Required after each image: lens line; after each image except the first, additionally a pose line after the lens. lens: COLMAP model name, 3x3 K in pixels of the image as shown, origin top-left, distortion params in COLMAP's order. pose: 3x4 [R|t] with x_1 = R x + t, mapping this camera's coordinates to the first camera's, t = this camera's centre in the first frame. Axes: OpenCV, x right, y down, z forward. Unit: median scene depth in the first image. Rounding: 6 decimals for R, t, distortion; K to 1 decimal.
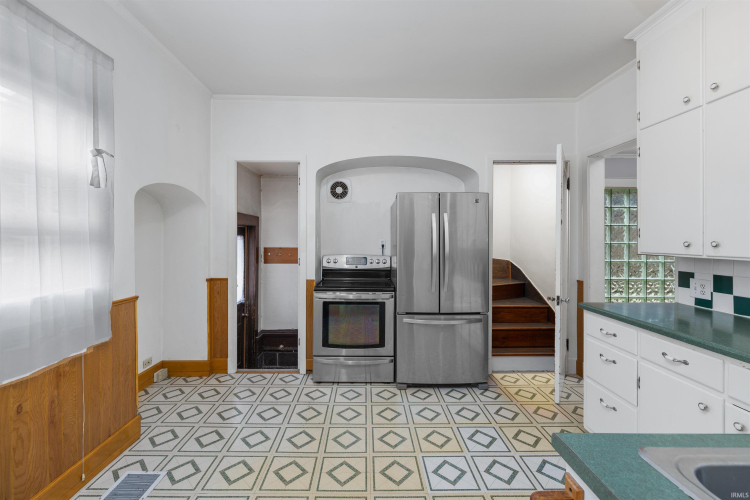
lens RADIAL K [[315.0, 0, 372.9], [0, 315.0, 243.4], [0, 0, 1]] dist [-0.004039, -0.000172]
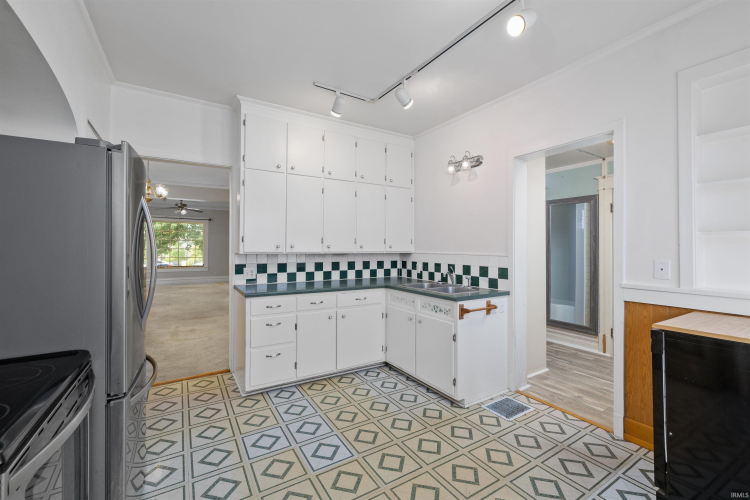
lens RADIAL K [[315.0, 0, 372.9], [0, 315.0, 243.4], [0, 0, 1]] dist [-0.004039, -0.000172]
pose [[-0.506711, -0.014068, 0.862001, -0.532845], [-0.005381, 0.999899, 0.013155, -0.029251], [-0.862099, 0.002028, -0.506735, 0.930856]]
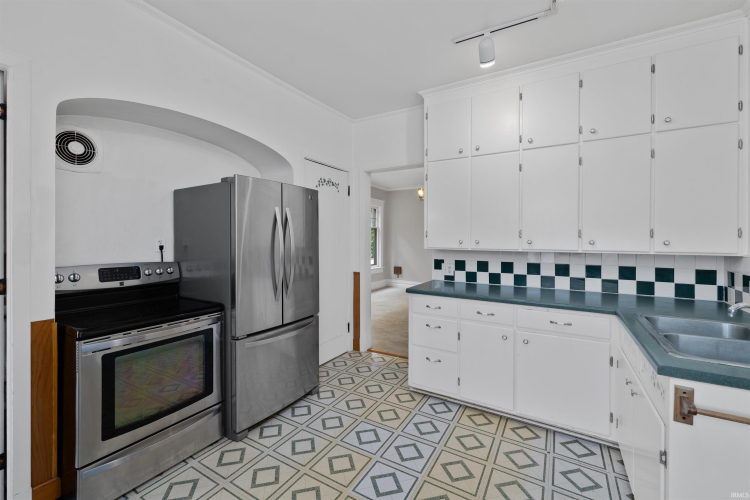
lens RADIAL K [[309.7, 0, 377.0], [0, 309.7, 241.1], [0, 0, 1]] dist [-0.012223, 0.000086]
pose [[0.526606, -0.007974, 0.850072, -0.356856], [0.007106, 0.999962, 0.004978, -0.007302], [-0.850080, 0.003419, 0.526643, 0.342467]]
